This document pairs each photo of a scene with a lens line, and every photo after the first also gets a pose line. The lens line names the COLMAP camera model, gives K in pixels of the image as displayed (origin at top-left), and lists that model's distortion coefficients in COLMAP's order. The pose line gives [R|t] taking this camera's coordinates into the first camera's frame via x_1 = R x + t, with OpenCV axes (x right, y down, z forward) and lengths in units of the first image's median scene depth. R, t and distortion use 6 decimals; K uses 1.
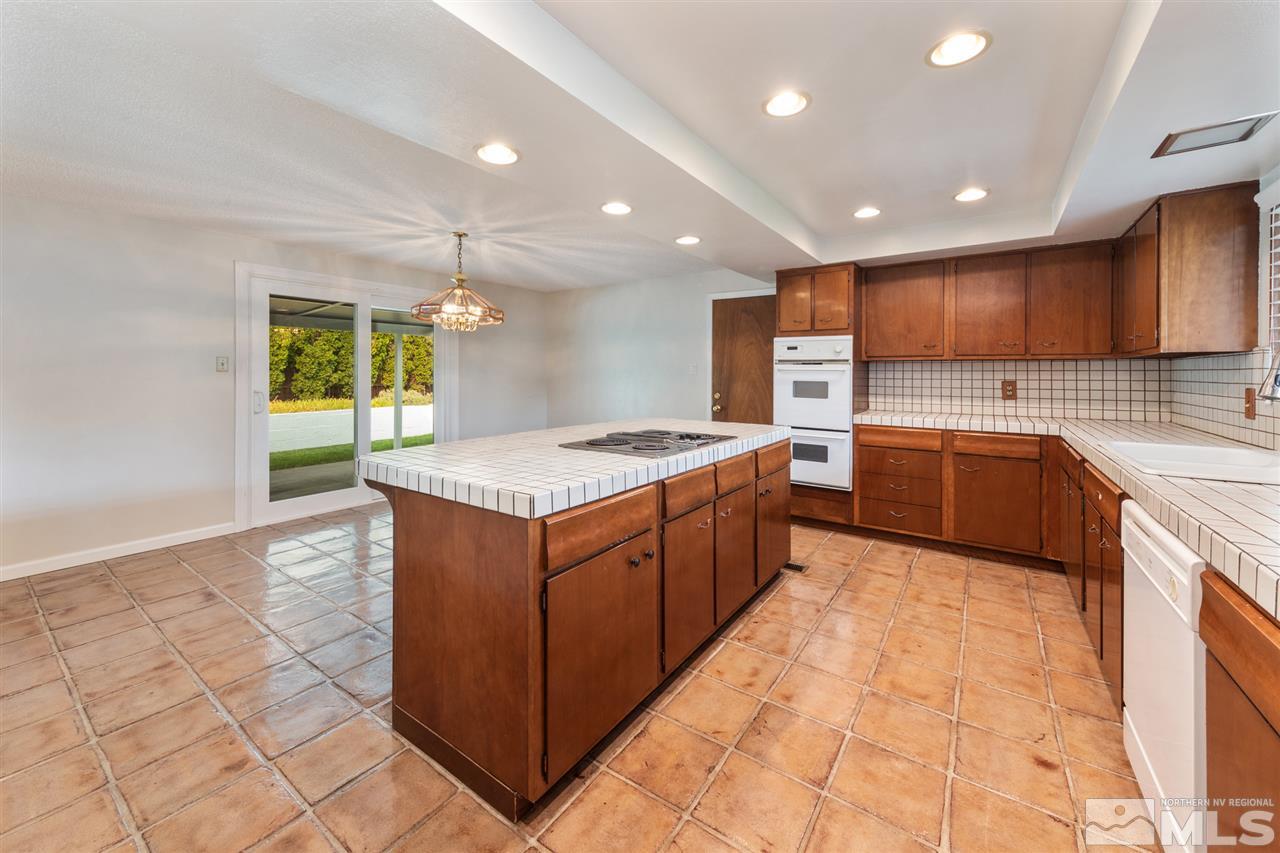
lens RADIAL K [[488.2, 0, 637.6], [0, 488.2, 426.7], [0, 0, 1]] dist [0.000894, 0.000016]
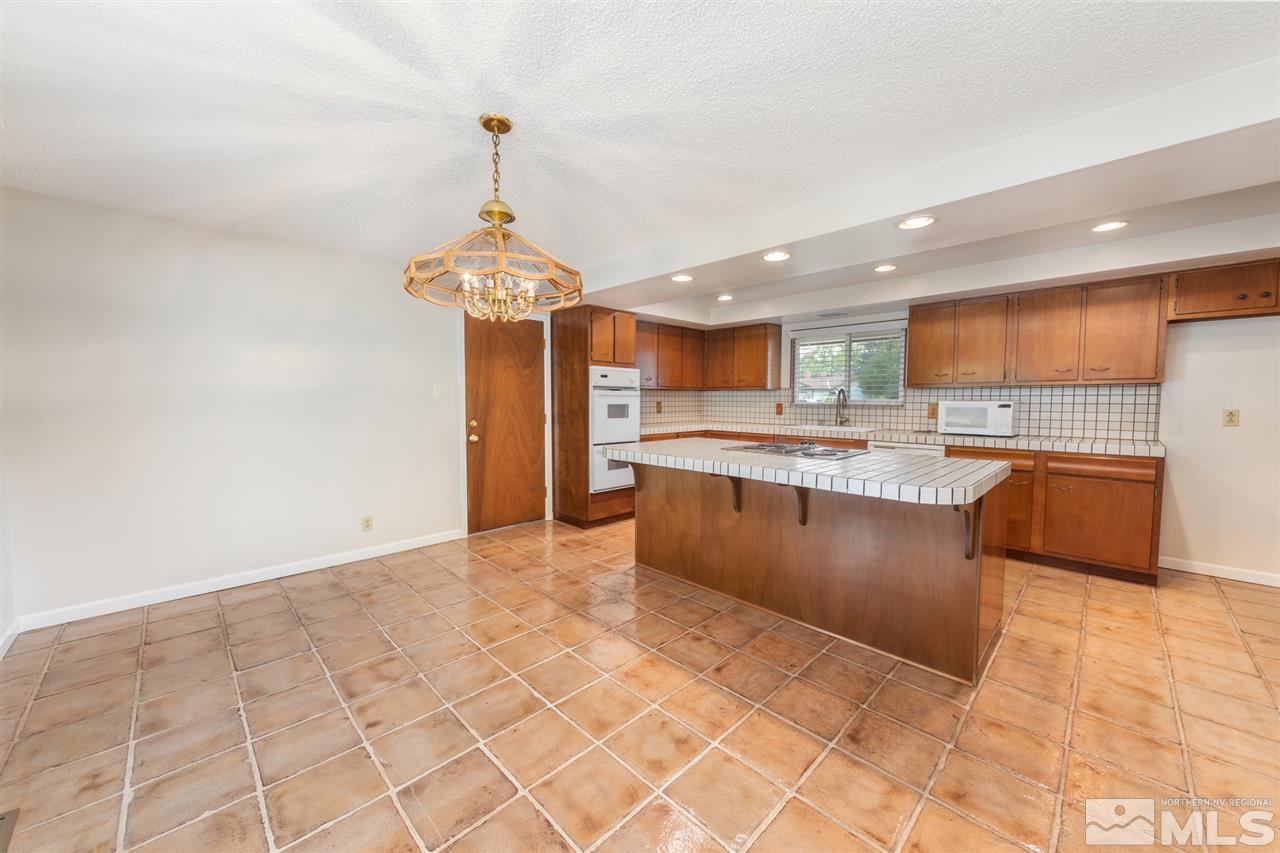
lens RADIAL K [[467.3, 0, 638.7], [0, 467.3, 424.7], [0, 0, 1]] dist [-0.002182, 0.000047]
pose [[0.166502, -0.059805, 0.984226, -0.765197], [0.105180, 0.993541, 0.042577, -0.085103], [-0.980415, 0.096432, 0.171716, 0.741093]]
